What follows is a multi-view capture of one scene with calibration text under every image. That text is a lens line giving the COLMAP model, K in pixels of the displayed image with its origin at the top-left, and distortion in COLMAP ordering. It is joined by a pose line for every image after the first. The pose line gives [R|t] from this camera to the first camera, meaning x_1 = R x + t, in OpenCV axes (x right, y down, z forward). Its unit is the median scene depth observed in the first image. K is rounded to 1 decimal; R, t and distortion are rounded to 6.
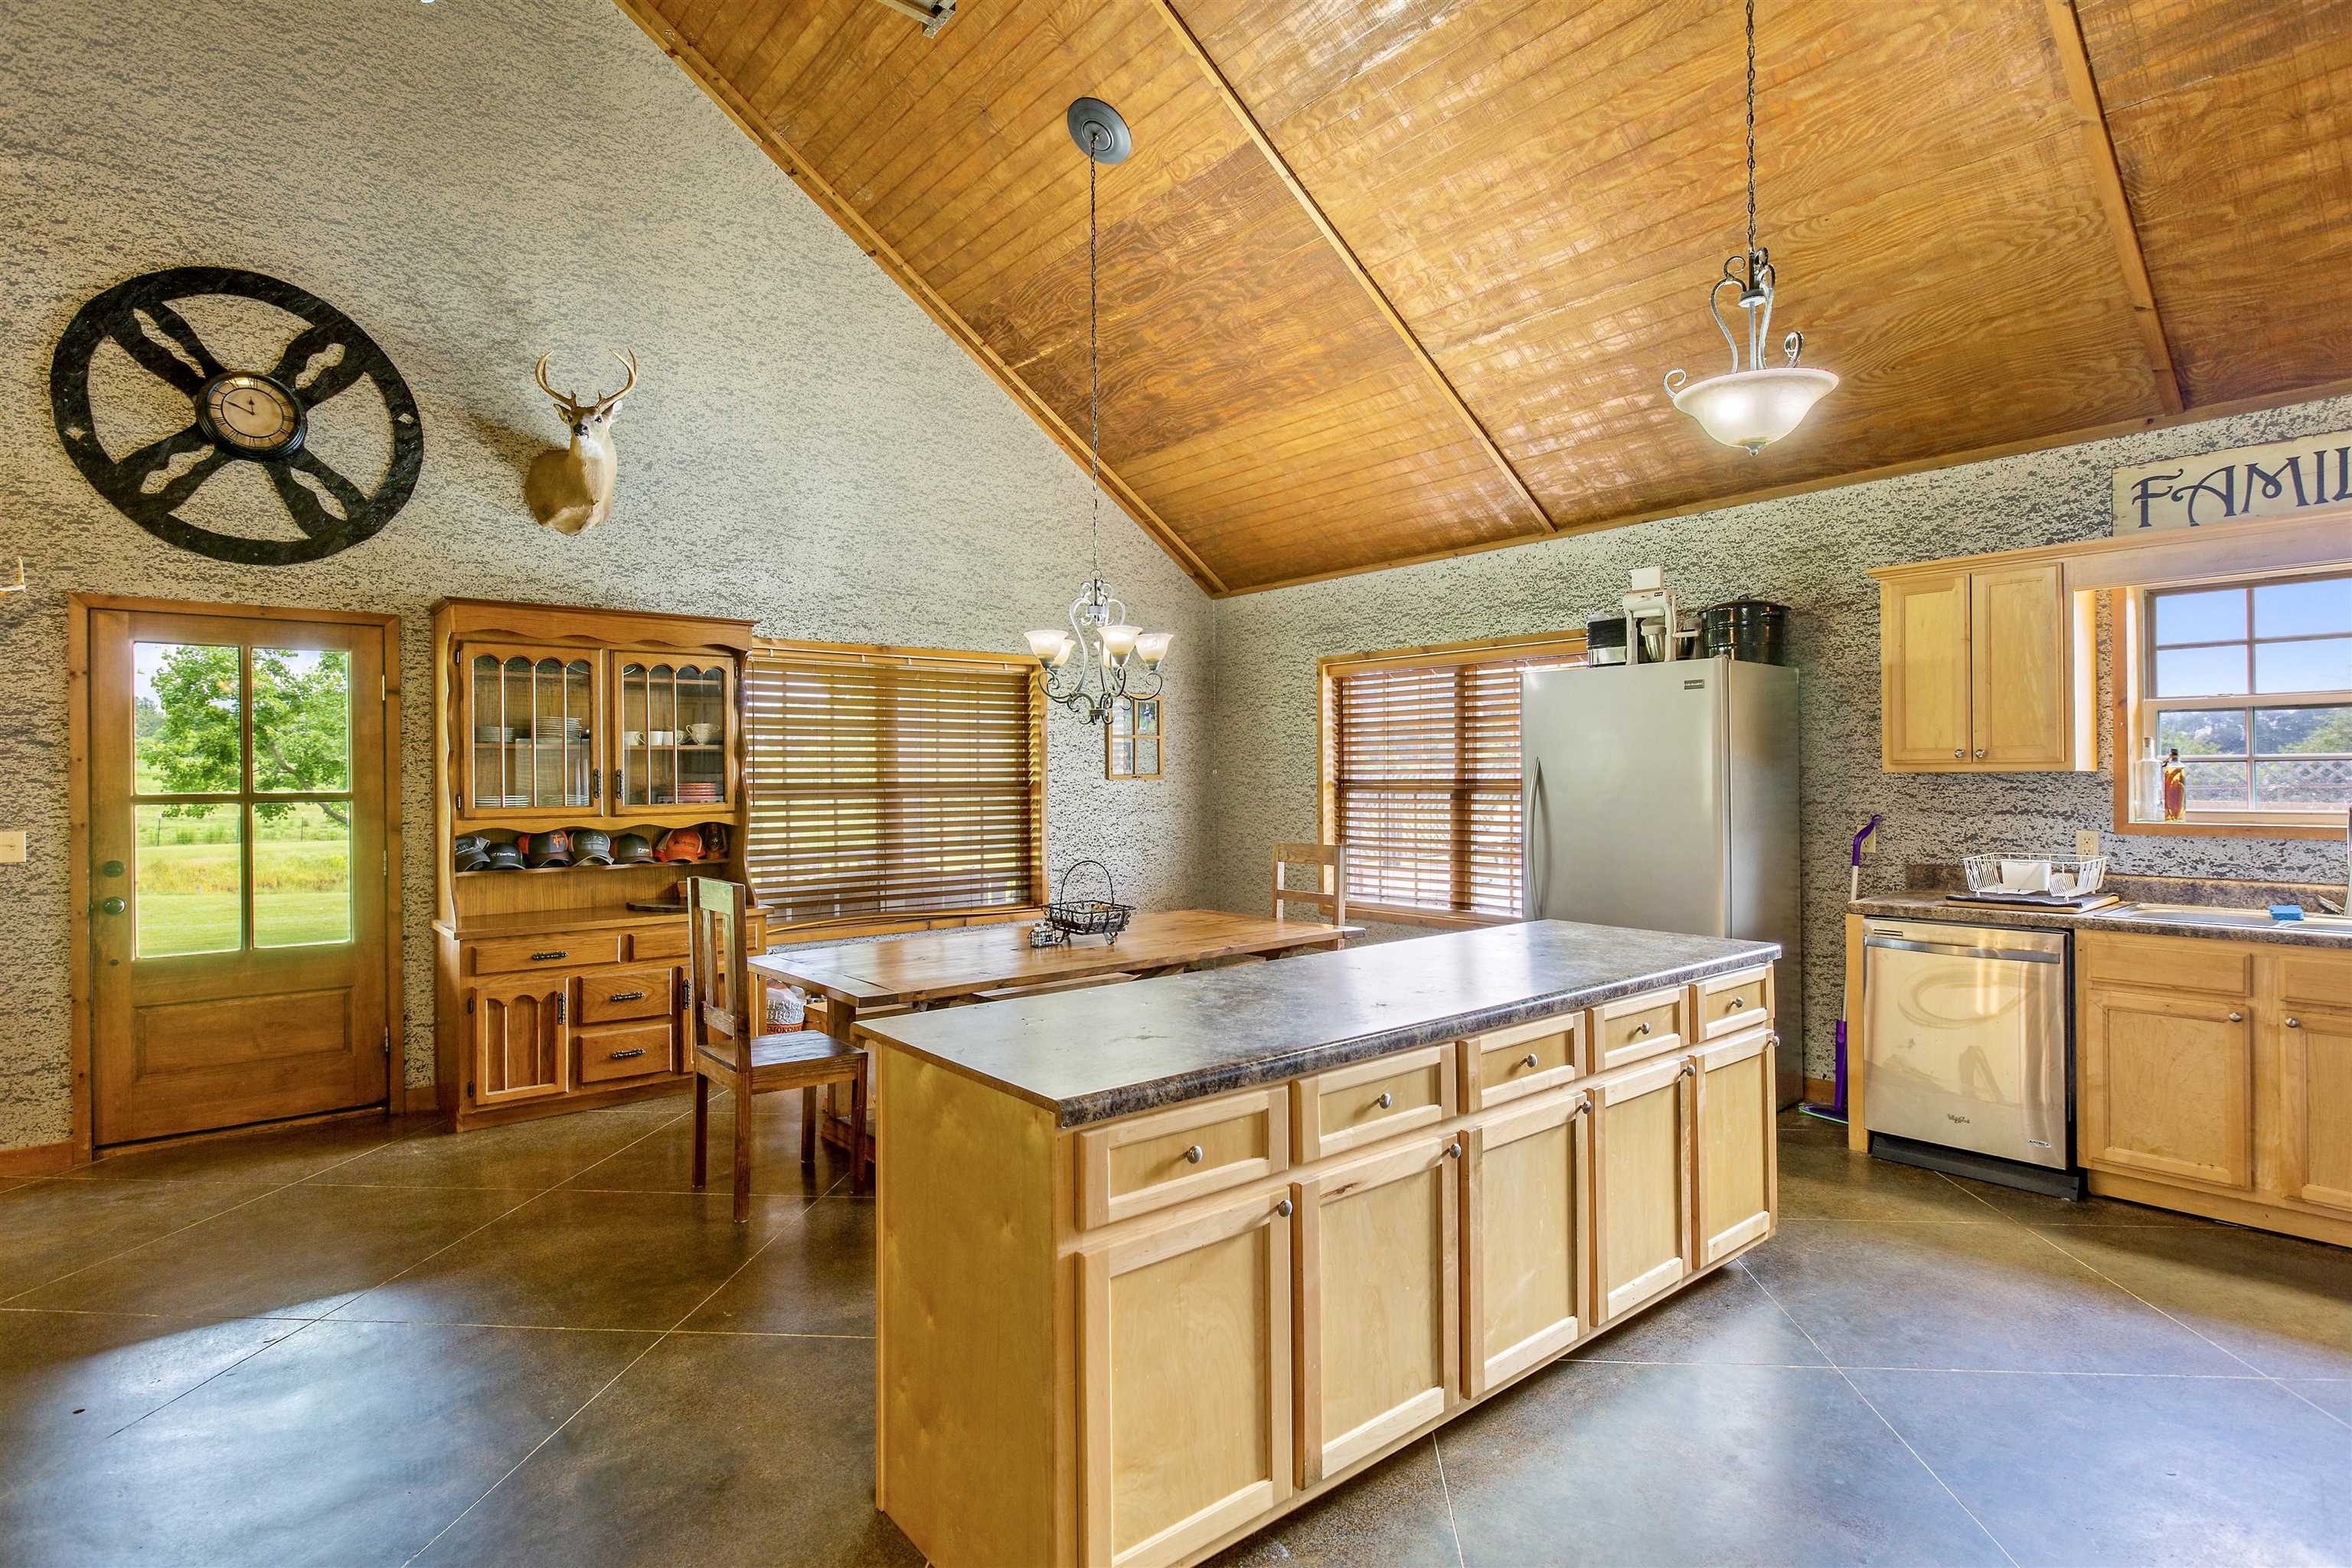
lens RADIAL K [[1169.1, 0, 1176.0], [0, 1169.1, 784.0], [0, 0, 1]] dist [-0.001636, 0.001370]
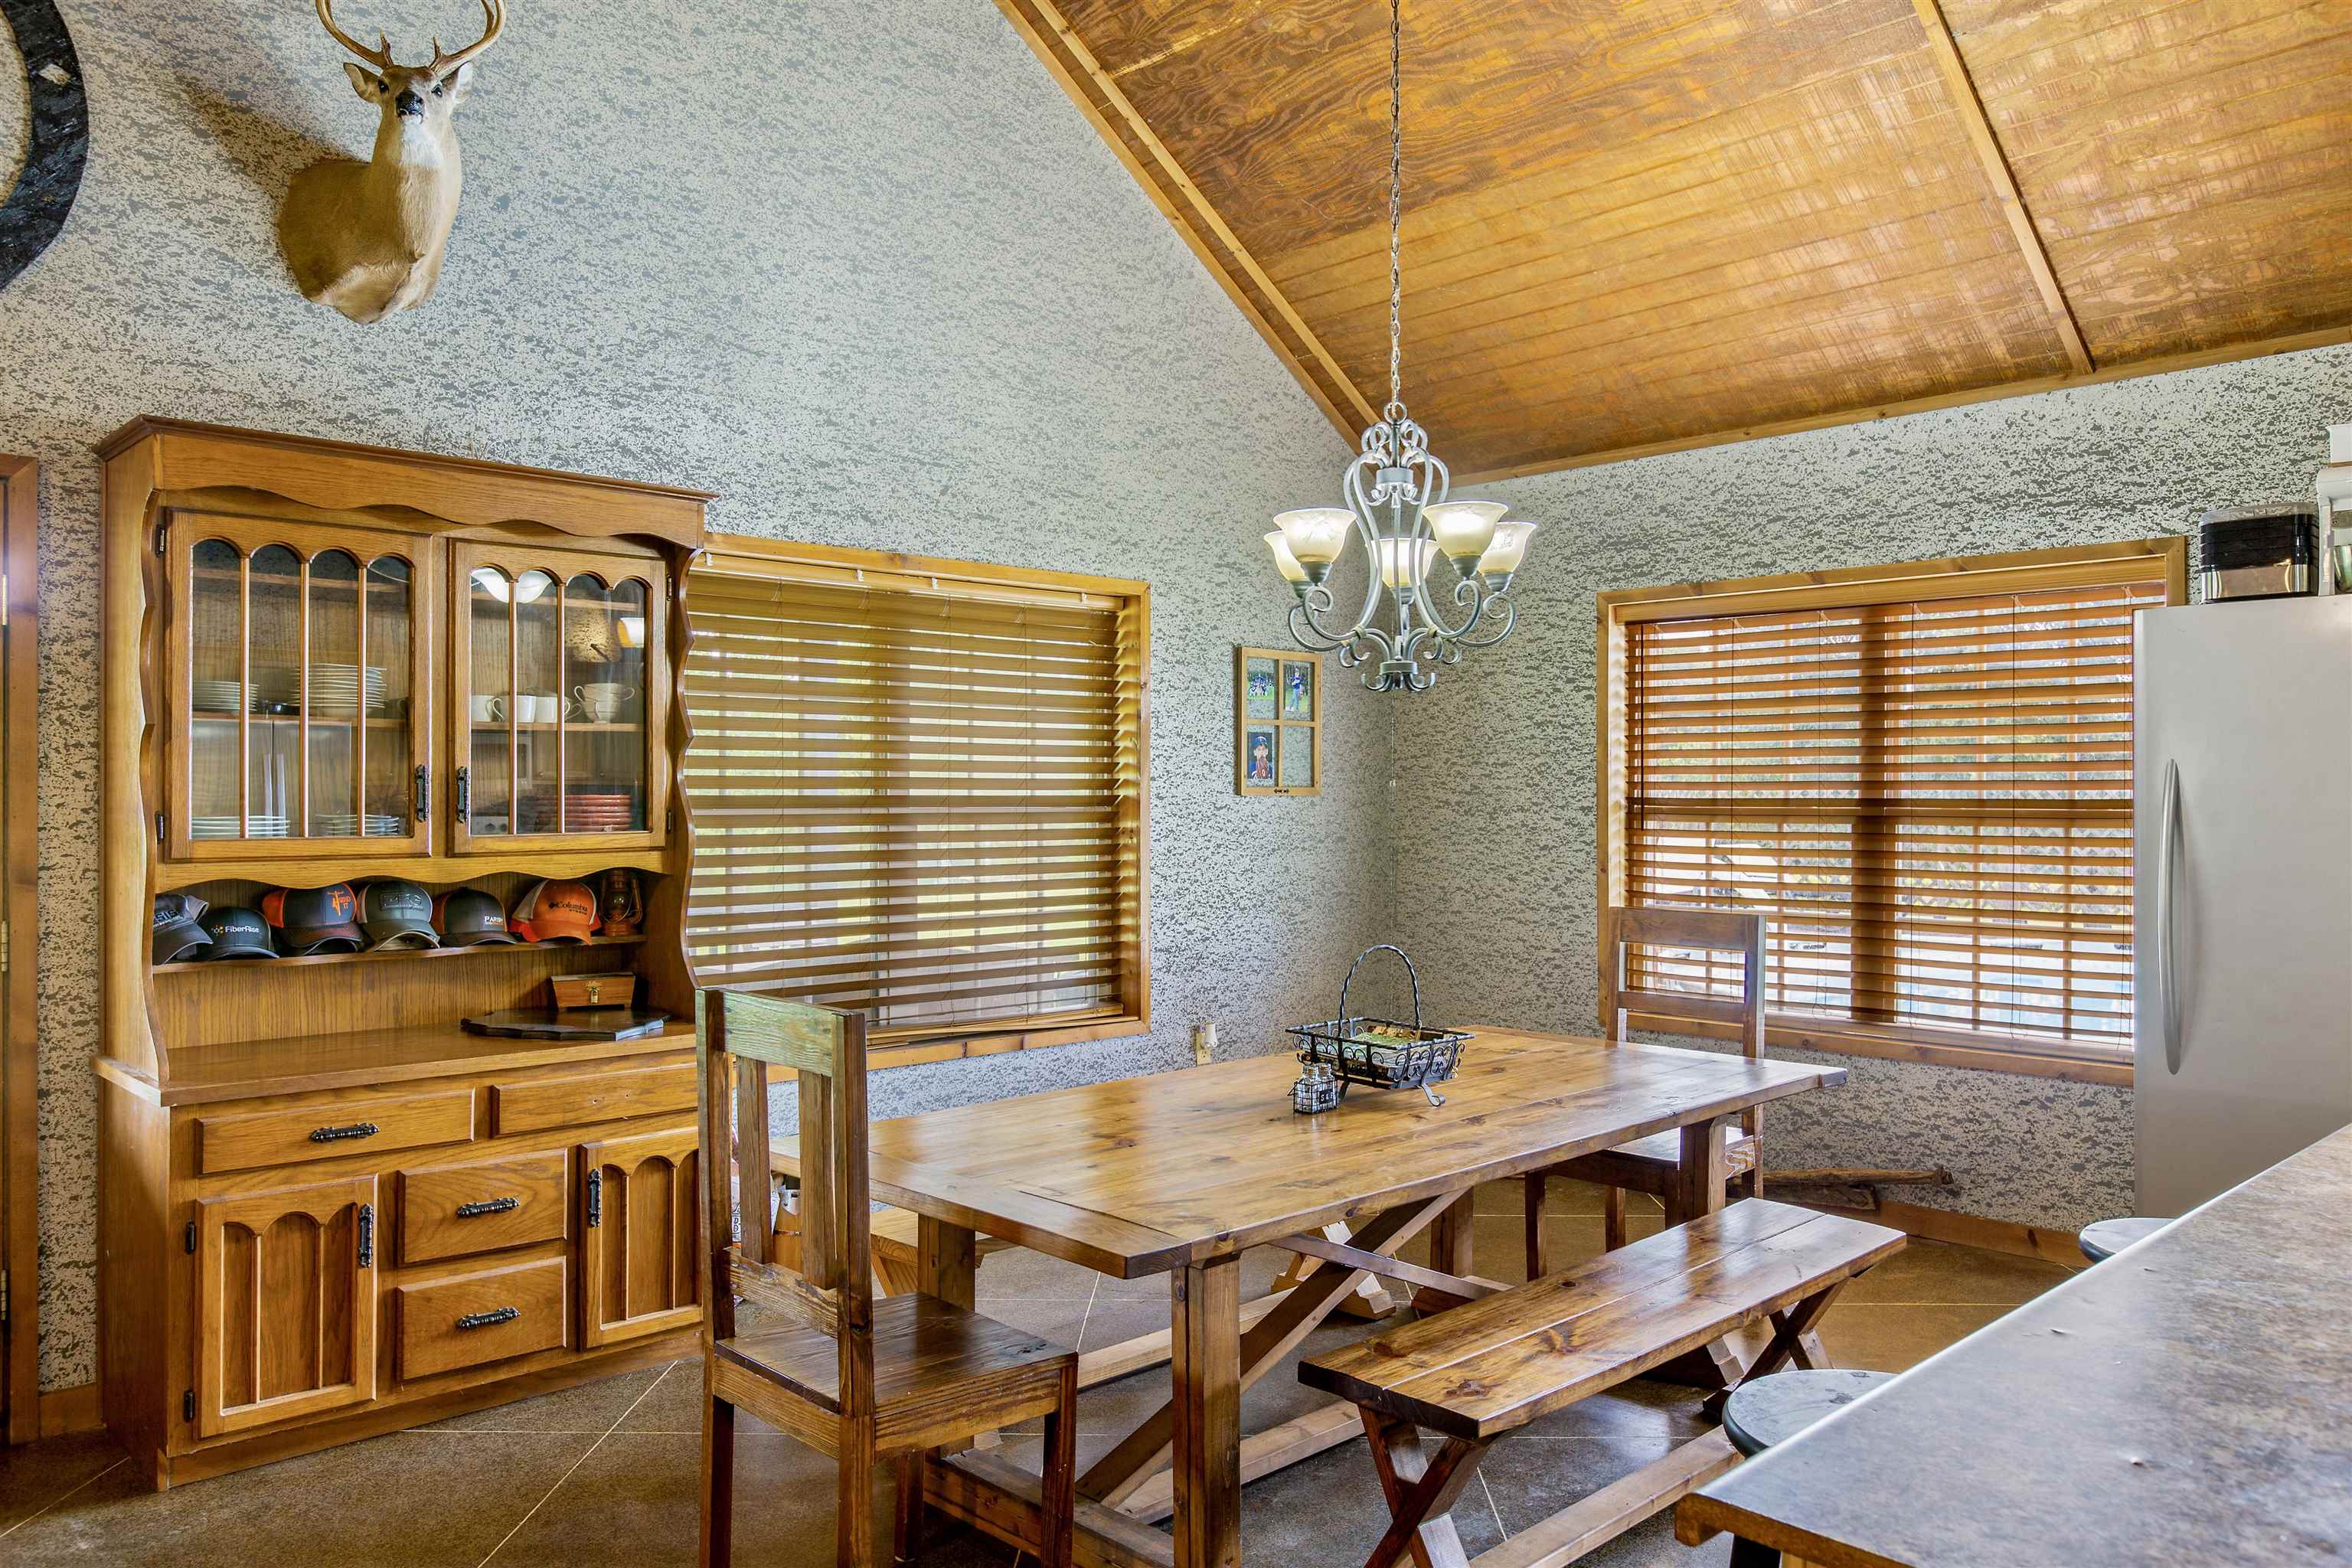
lens RADIAL K [[1666.1, 0, 1162.8], [0, 1666.1, 797.9], [0, 0, 1]] dist [-0.000654, -0.005067]
pose [[0.998099, 0.008237, 0.061079, -0.191528], [-0.007996, 0.999959, -0.004196, 0.001940], [-0.061111, 0.003699, 0.998124, 0.217468]]
